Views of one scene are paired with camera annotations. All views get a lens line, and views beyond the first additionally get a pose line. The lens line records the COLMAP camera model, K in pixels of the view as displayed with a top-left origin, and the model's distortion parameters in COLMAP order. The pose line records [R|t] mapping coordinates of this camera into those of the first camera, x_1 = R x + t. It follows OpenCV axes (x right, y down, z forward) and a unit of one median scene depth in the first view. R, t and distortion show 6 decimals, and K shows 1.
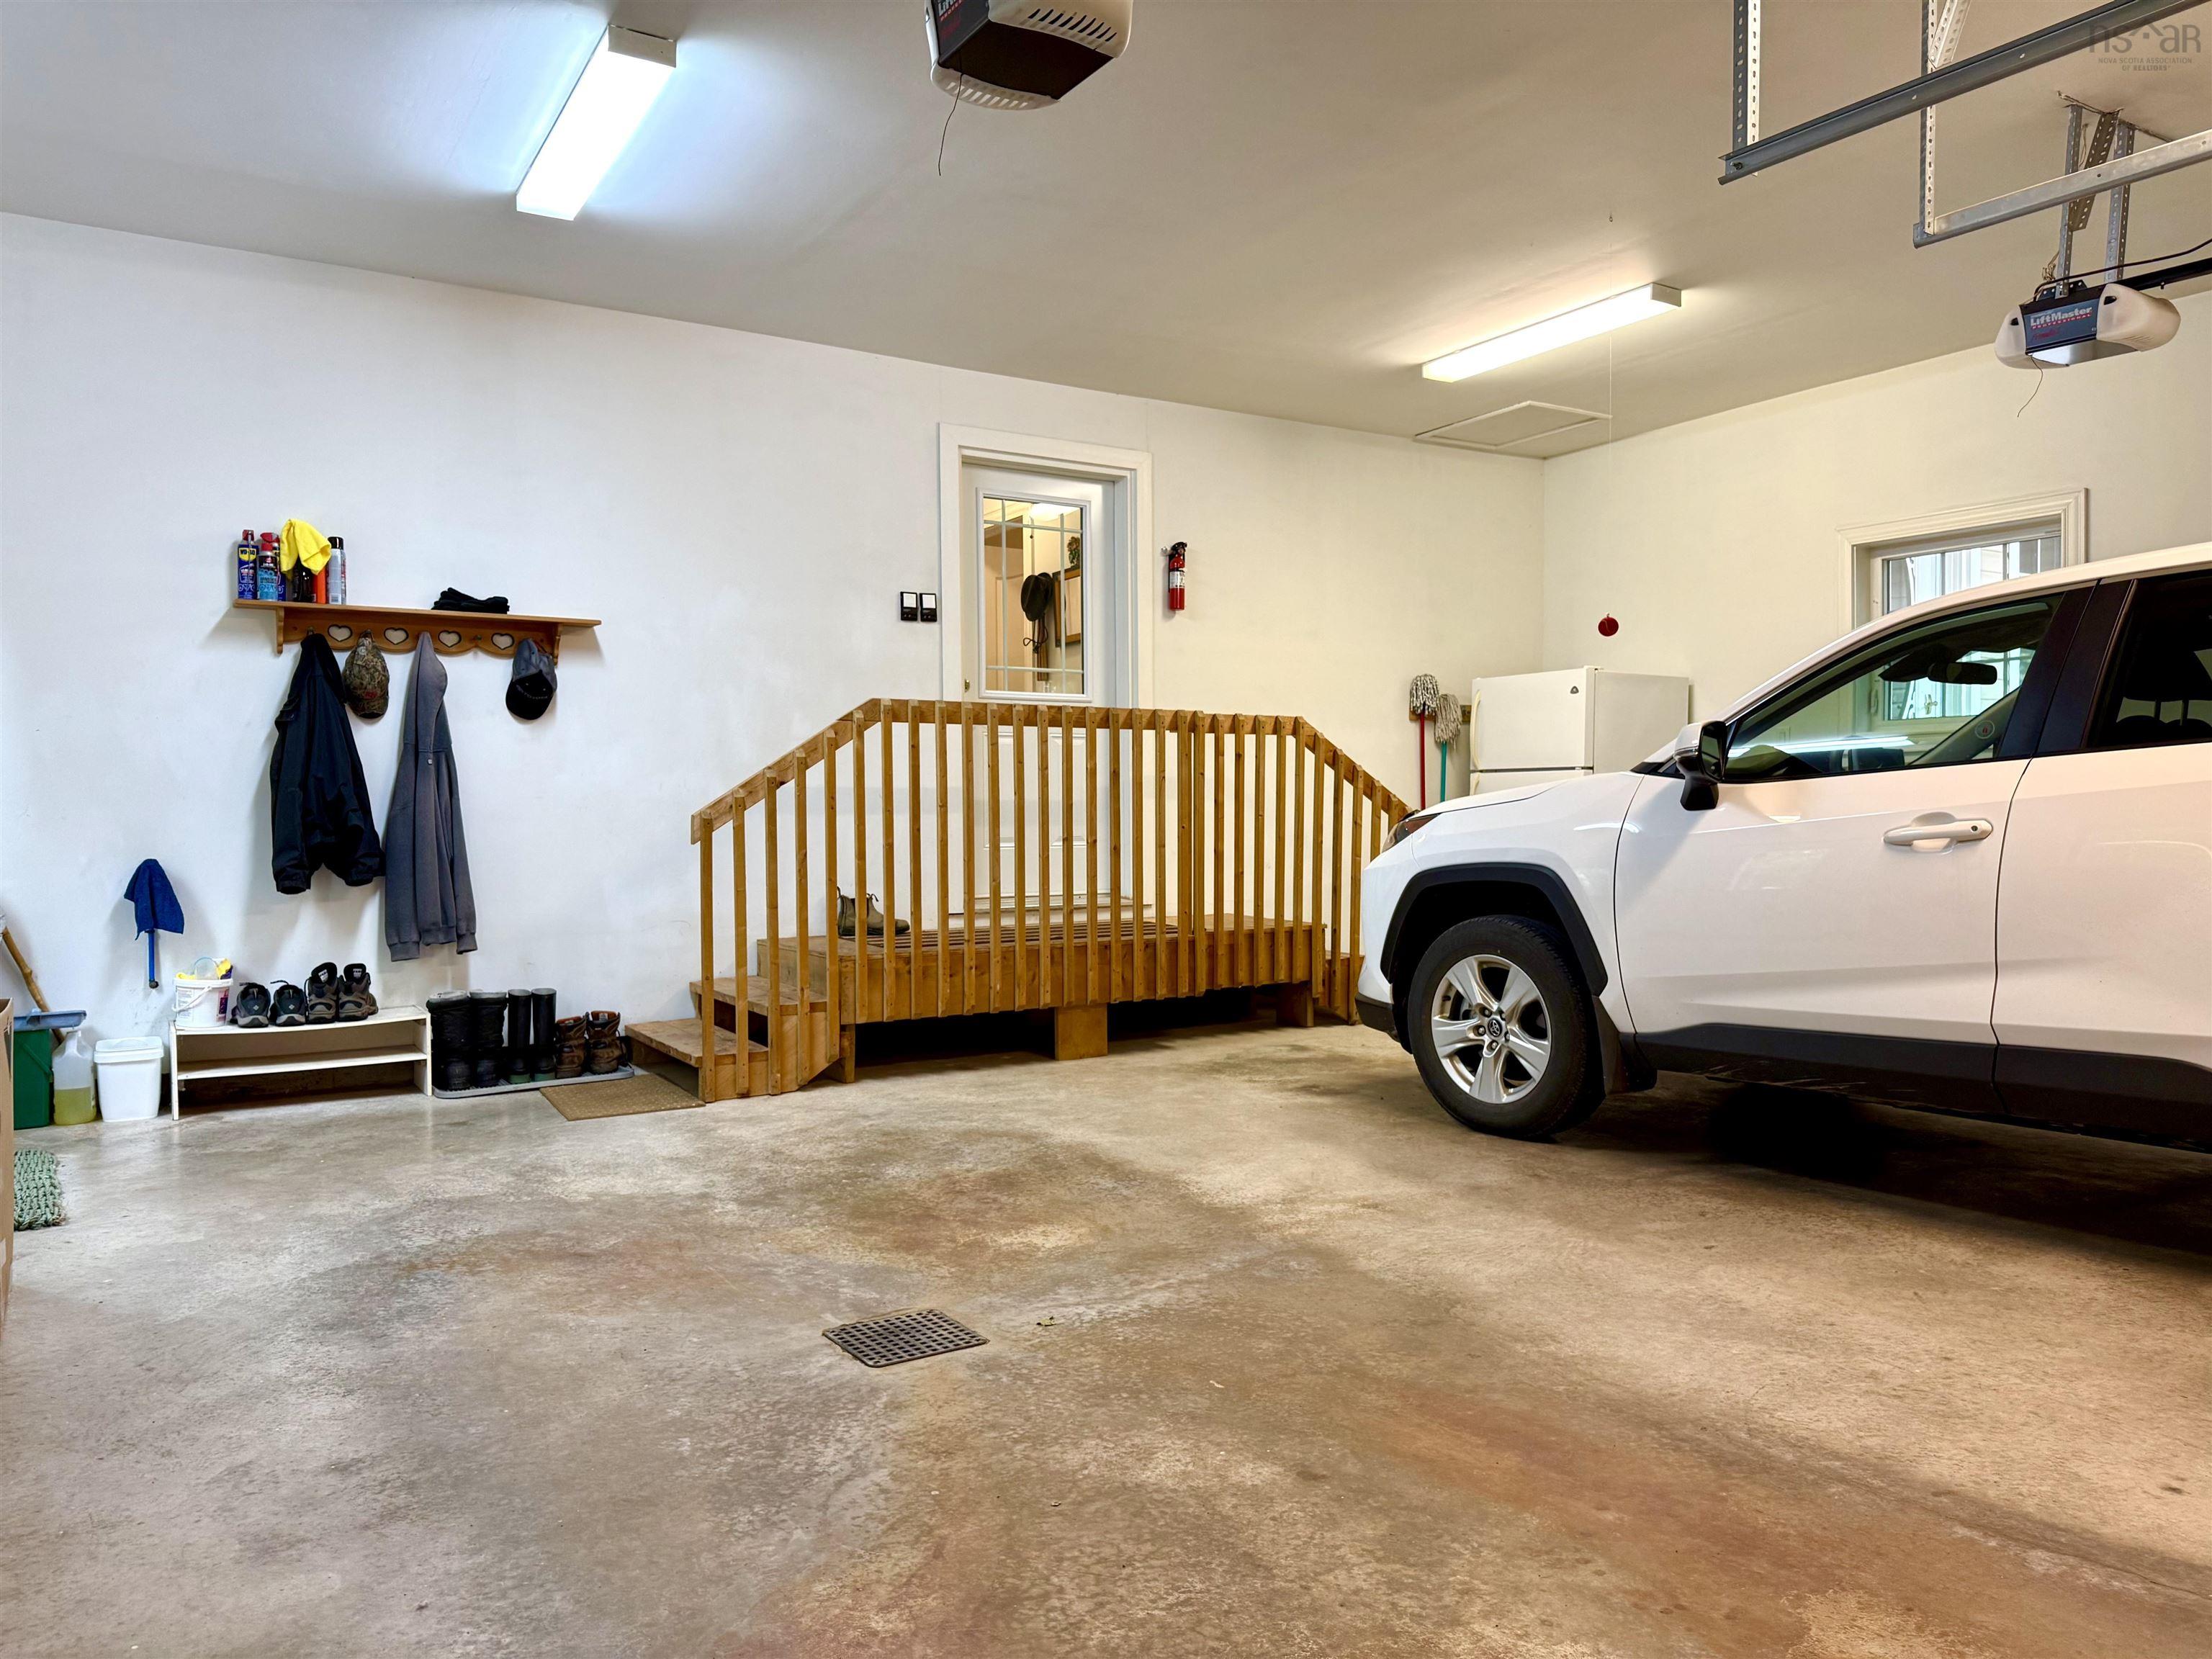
lens RADIAL K [[1572.1, 0, 1115.5], [0, 1572.1, 828.3], [0, 0, 1]] dist [0.044896, -0.048827]
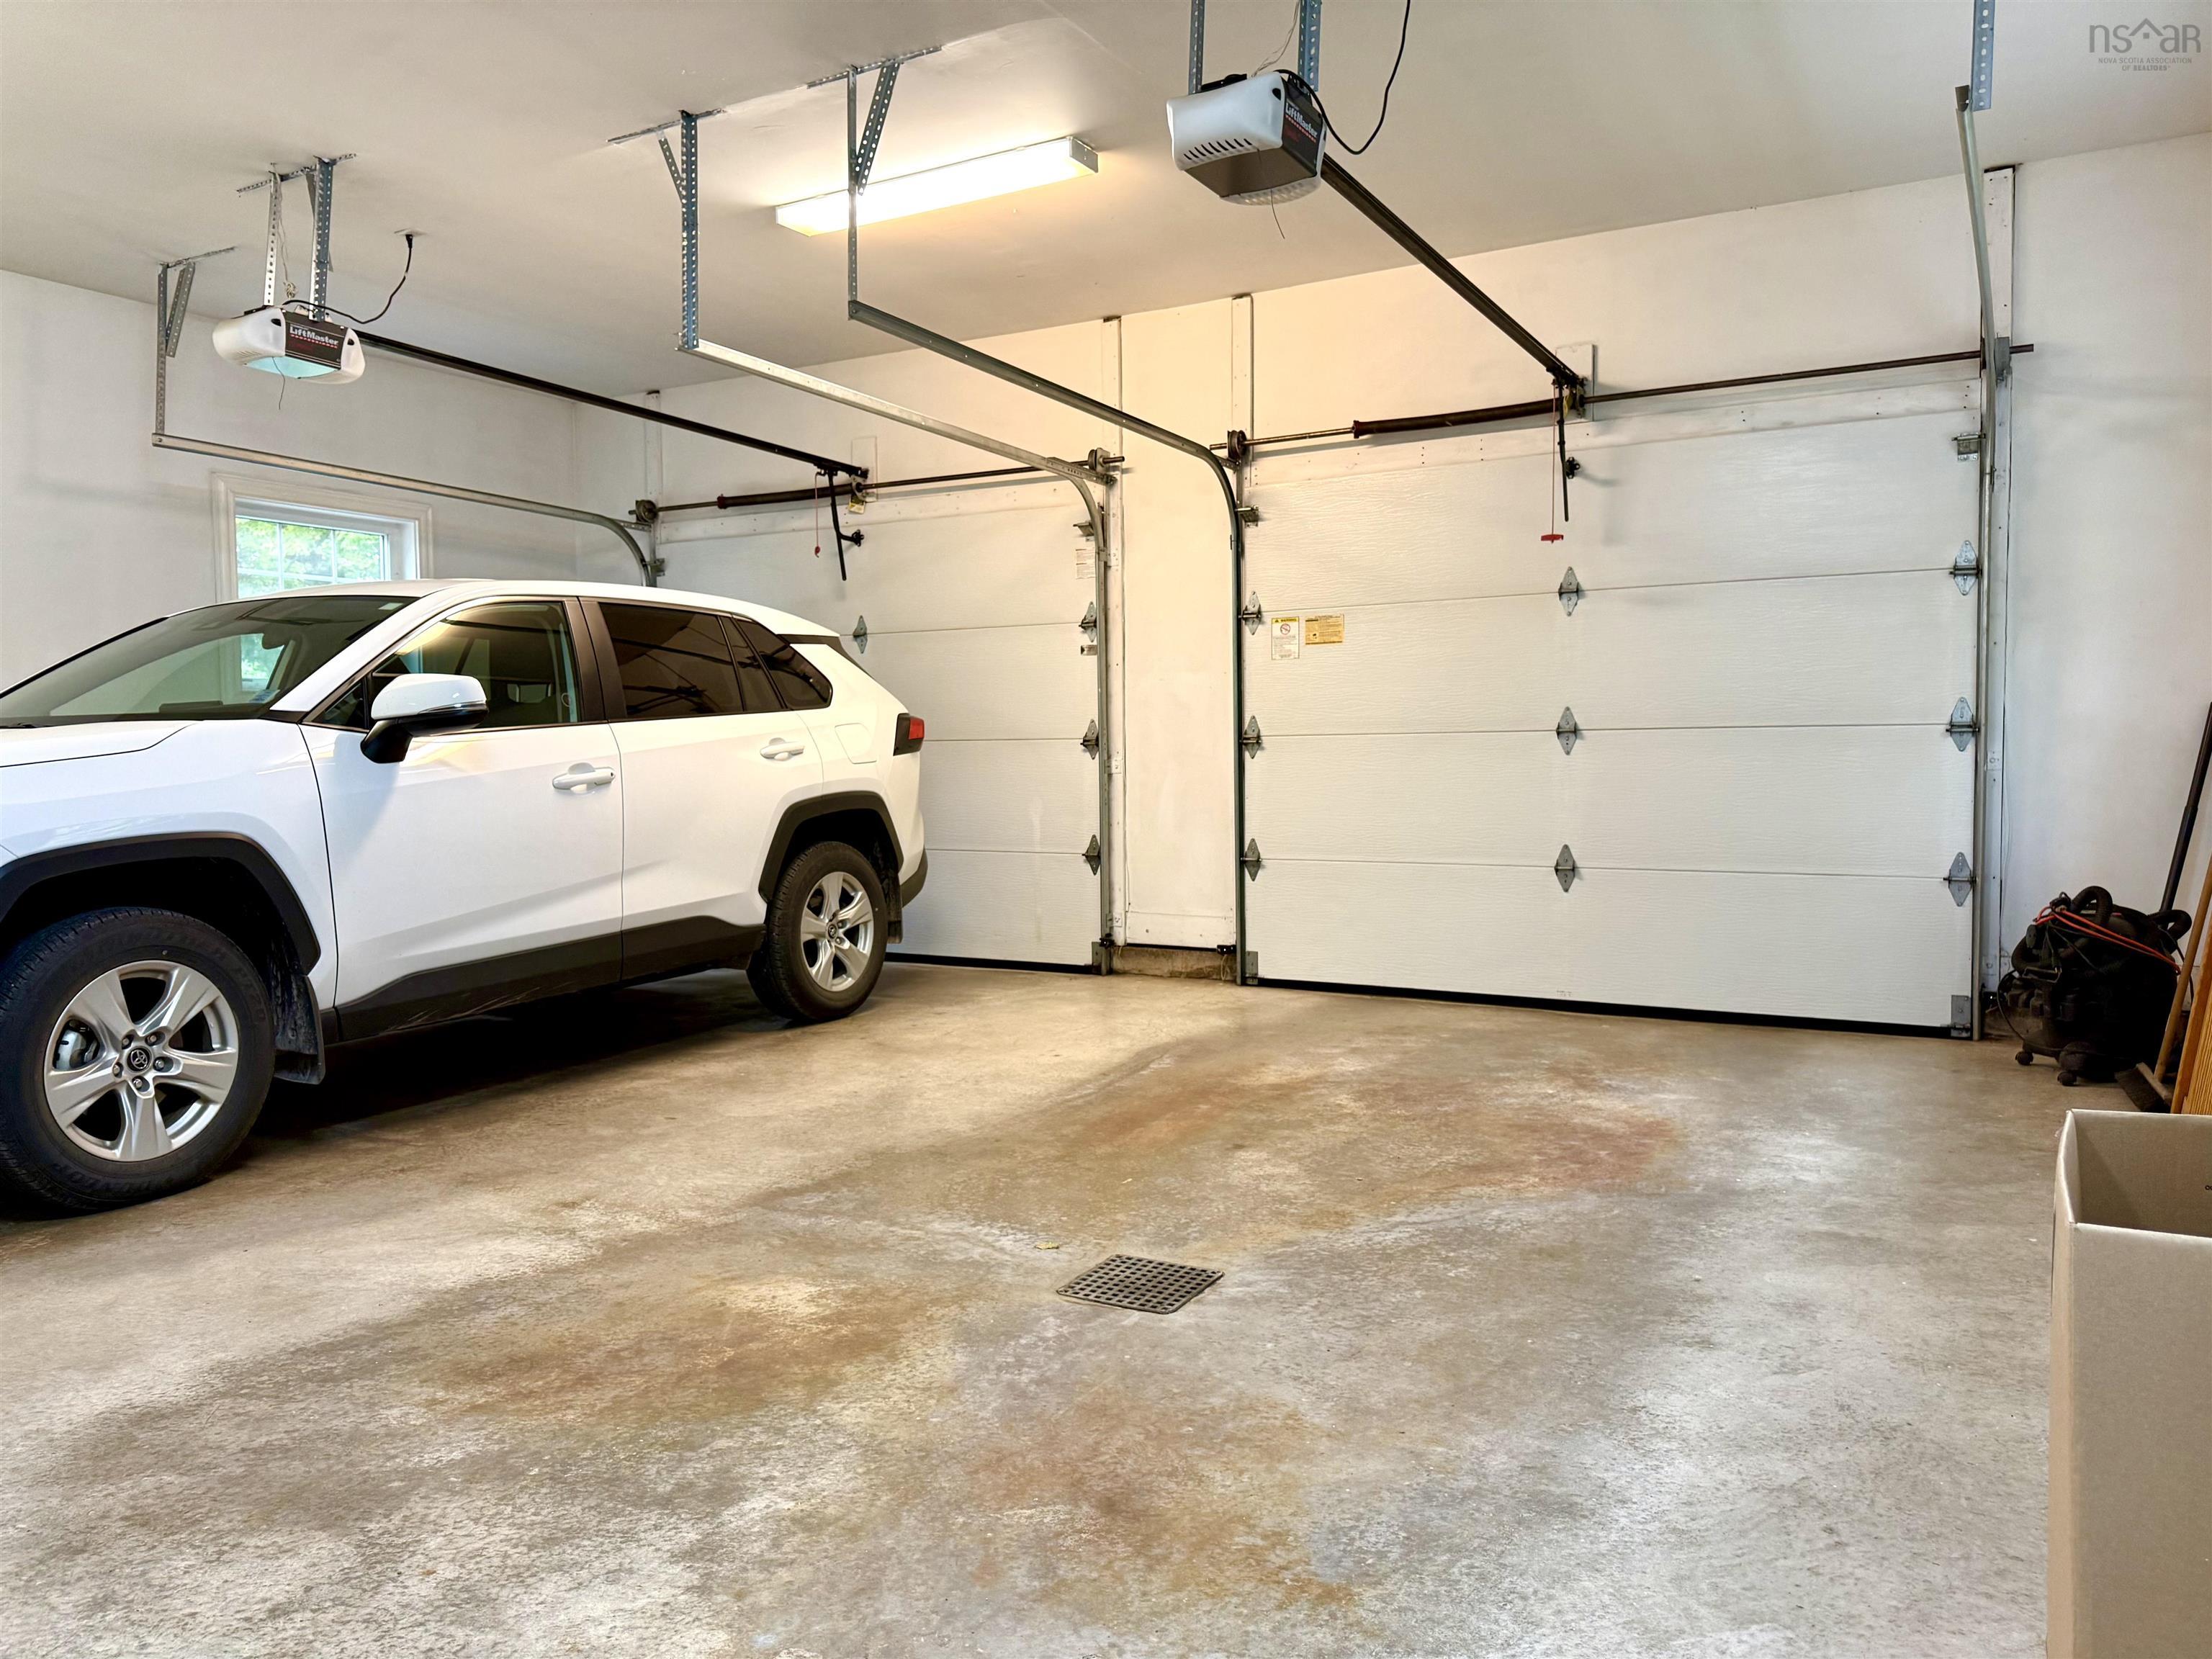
lens RADIAL K [[1572.1, 0, 1119.9], [0, 1572.1, 818.3], [0, 0, 1]] dist [0.044896, -0.048827]
pose [[-0.477504, -0.024315, 0.878293, -0.847002], [0.033438, 0.998390, 0.045819, -0.008943], [-0.877993, 0.051247, -0.475923, 1.266159]]
